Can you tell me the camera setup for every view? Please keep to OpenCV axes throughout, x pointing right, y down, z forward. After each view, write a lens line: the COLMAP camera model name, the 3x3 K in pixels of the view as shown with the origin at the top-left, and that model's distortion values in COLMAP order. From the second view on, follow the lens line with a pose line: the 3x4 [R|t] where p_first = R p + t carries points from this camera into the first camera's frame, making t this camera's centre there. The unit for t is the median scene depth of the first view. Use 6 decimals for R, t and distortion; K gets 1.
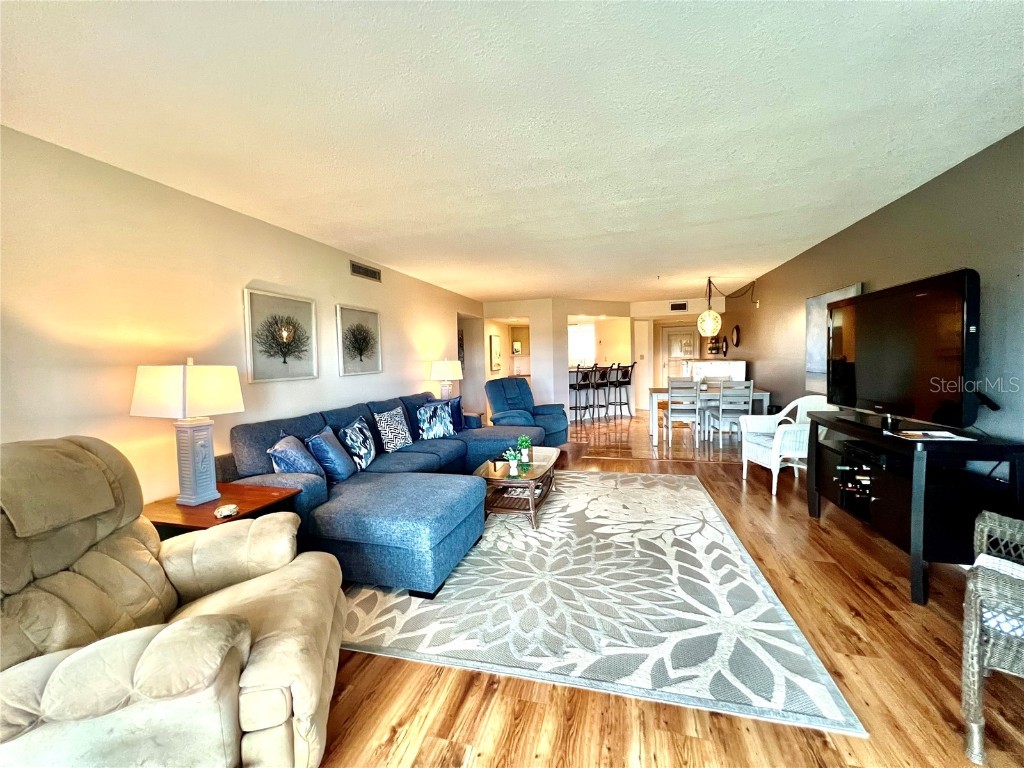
lens RADIAL K [[409.1, 0, 508.6], [0, 409.1, 383.2], [0, 0, 1]] dist [-0.001597, 0.000535]
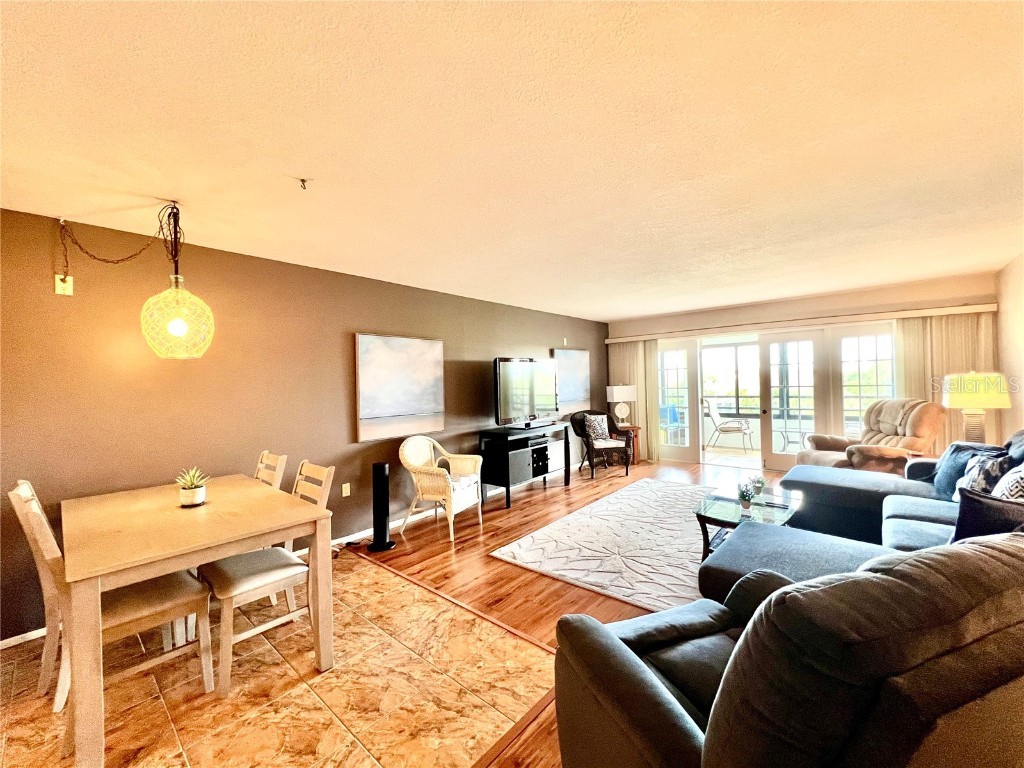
lens RADIAL K [[404.3, 0, 510.4], [0, 404.3, 382.1], [0, 0, 1]] dist [-0.001276, -0.000059]
pose [[-0.893814, 0.067197, 0.443374, 0.096339], [0.088674, 0.995671, 0.027859, -0.131190], [-0.439583, 0.064216, -0.895904, 2.109944]]
